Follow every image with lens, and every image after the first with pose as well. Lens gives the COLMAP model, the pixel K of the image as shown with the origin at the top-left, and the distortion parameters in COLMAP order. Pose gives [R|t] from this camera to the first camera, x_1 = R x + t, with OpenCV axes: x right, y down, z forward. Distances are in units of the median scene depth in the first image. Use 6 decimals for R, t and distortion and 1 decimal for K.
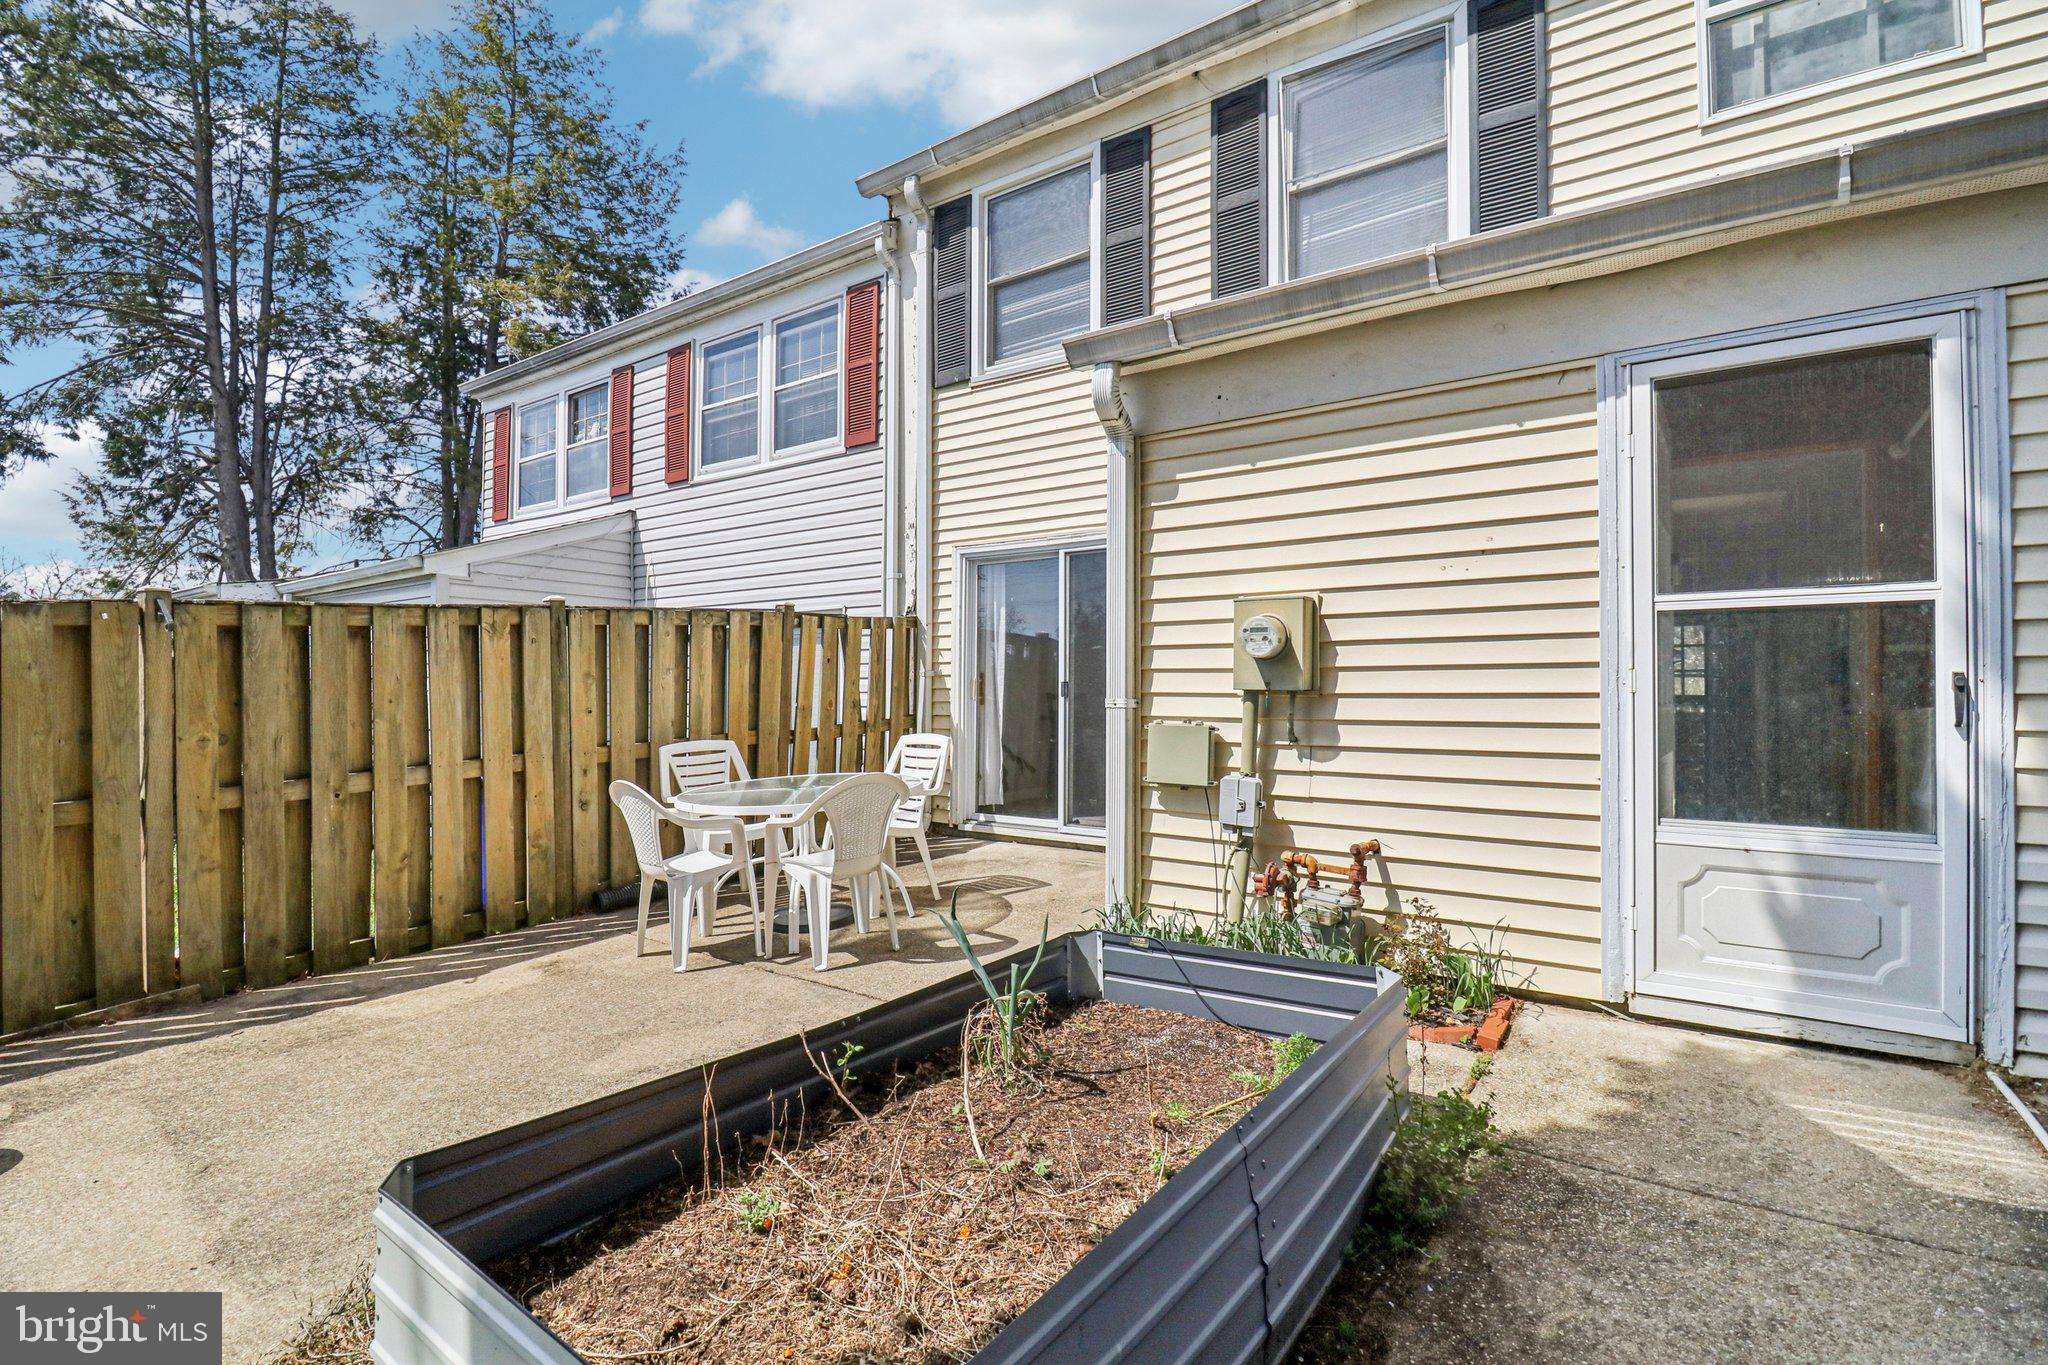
lens RADIAL K [[971.1, 0, 1019.7], [0, 971.1, 687.1], [0, 0, 1]] dist [-0.005668, -0.009045]
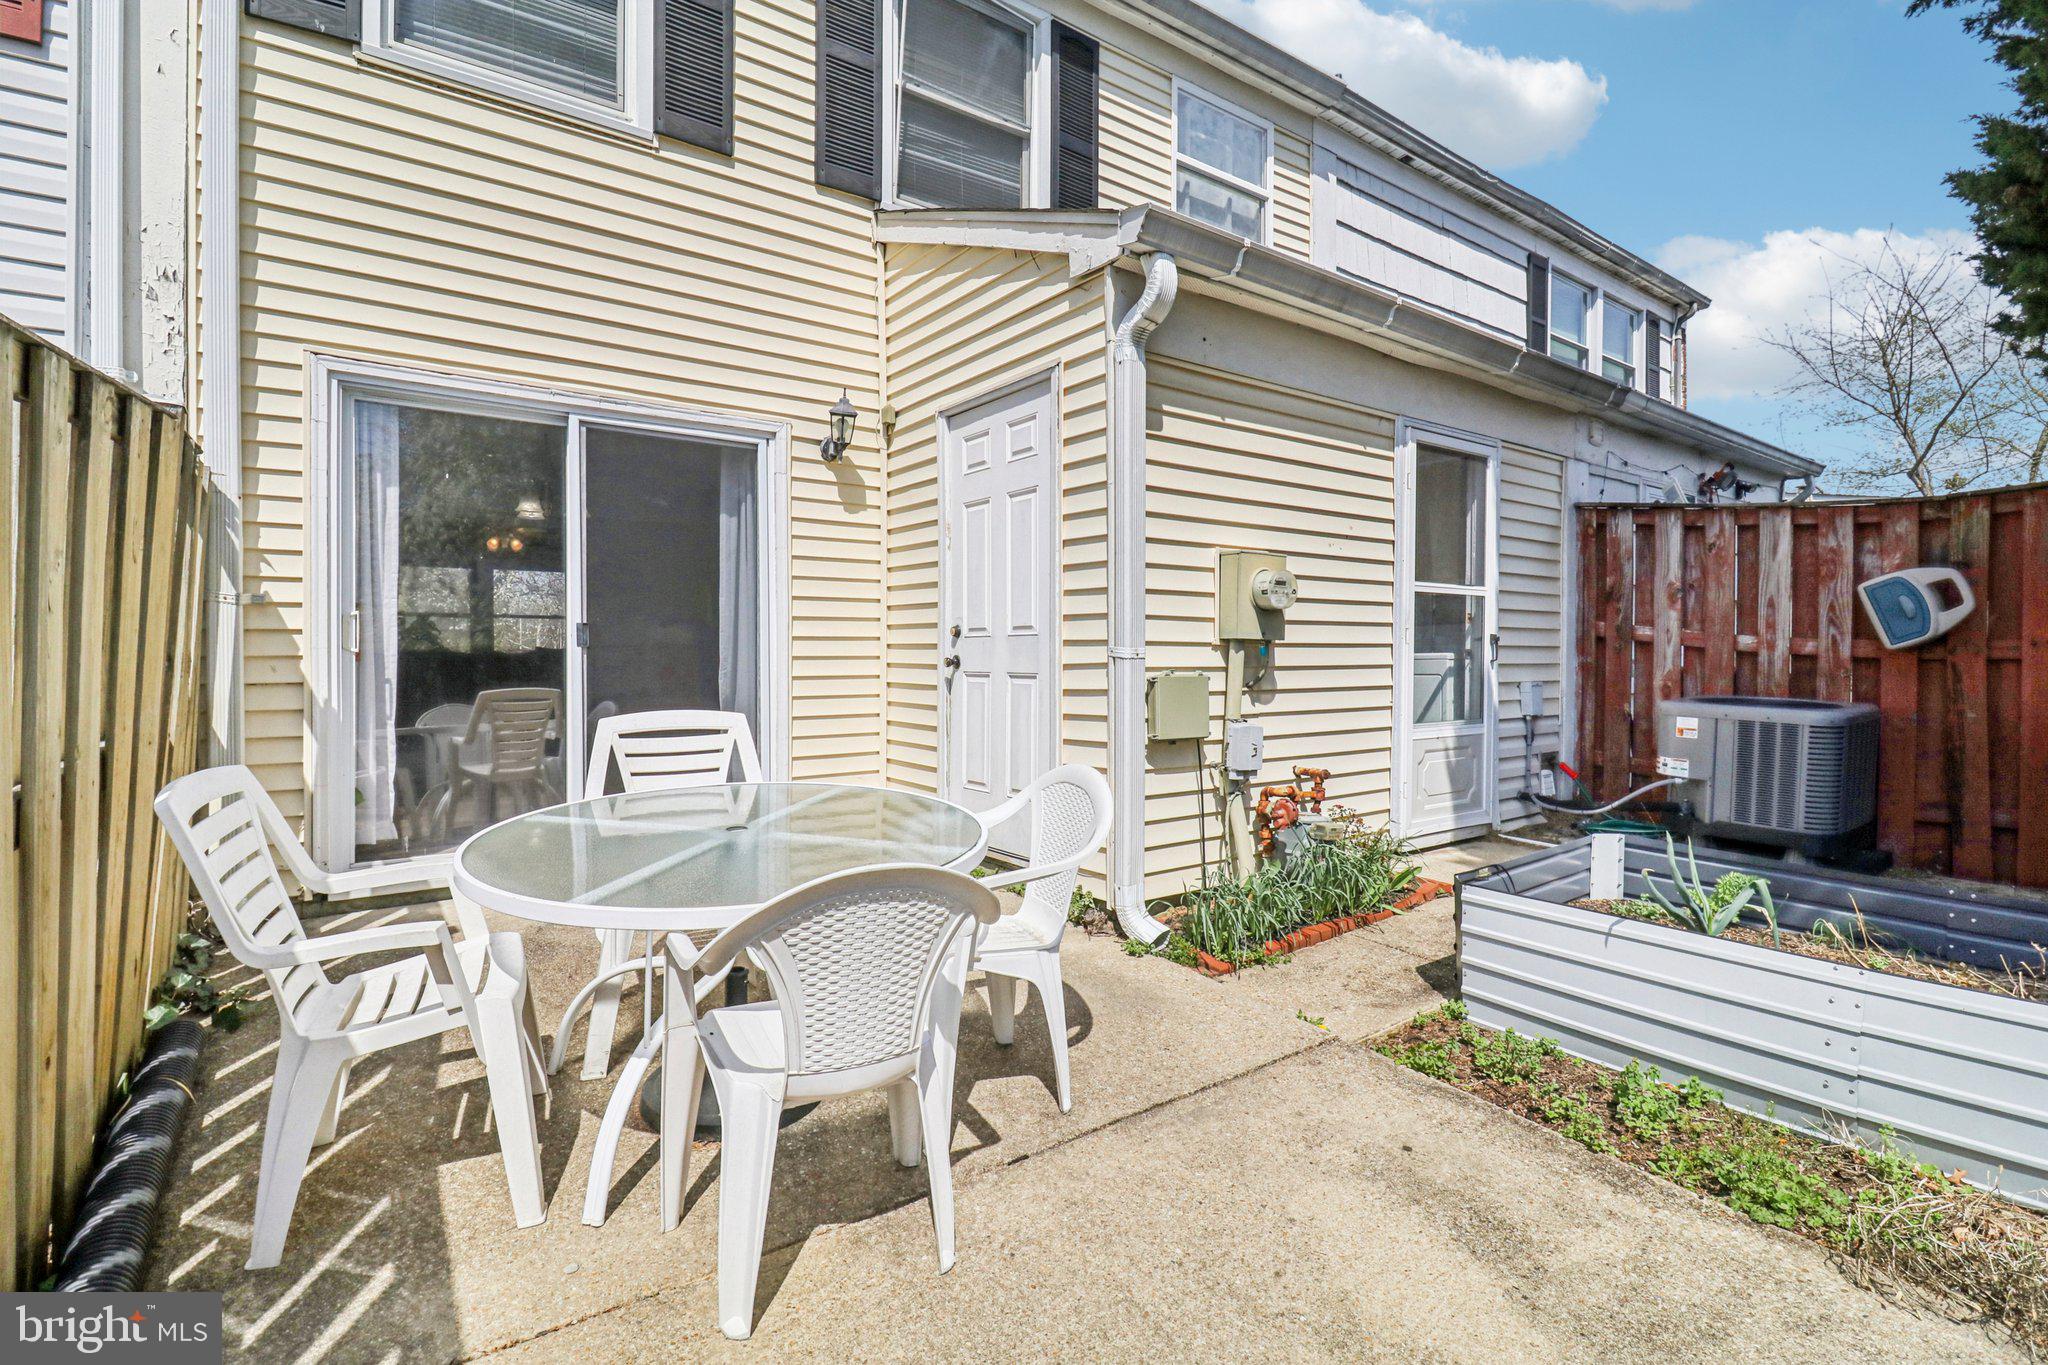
lens RADIAL K [[971.1, 0, 1021.8], [0, 971.1, 667.8], [0, 0, 1]] dist [-0.005668, -0.009045]
pose [[0.299014, -0.017705, 0.954084, -0.779519], [-0.008612, 0.999737, 0.021252, 0.012802], [-0.954210, -0.014571, 0.298783, 0.867184]]
